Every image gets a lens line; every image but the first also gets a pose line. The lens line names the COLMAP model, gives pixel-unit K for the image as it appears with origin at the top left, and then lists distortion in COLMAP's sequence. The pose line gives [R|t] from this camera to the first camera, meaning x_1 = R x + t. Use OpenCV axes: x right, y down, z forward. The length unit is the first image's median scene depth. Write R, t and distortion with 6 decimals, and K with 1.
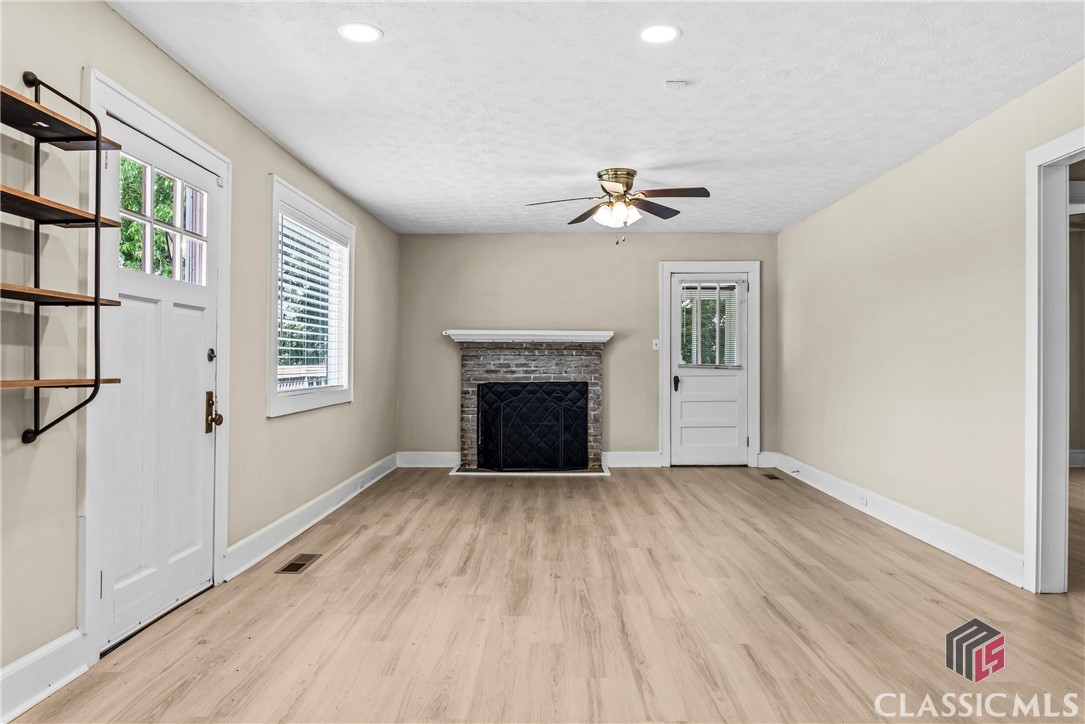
lens RADIAL K [[775.7, 0, 526.0], [0, 775.7, 338.3], [0, 0, 1]] dist [-0.003052, 0.001075]
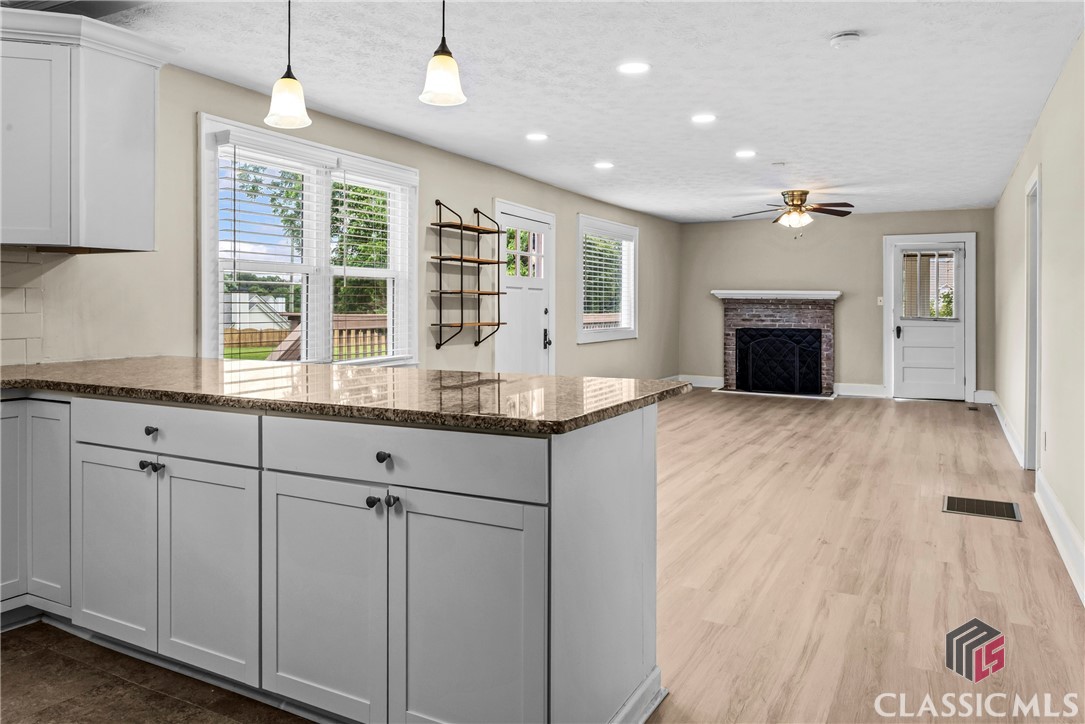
lens RADIAL K [[775.7, 0, 526.0], [0, 775.7, 338.3], [0, 0, 1]] dist [-0.003052, 0.001075]
pose [[0.895608, 0.027827, -0.443974, 0.218494], [0.004881, 0.997367, 0.072358, -0.026561], [0.444818, -0.066972, 0.893114, -0.410307]]
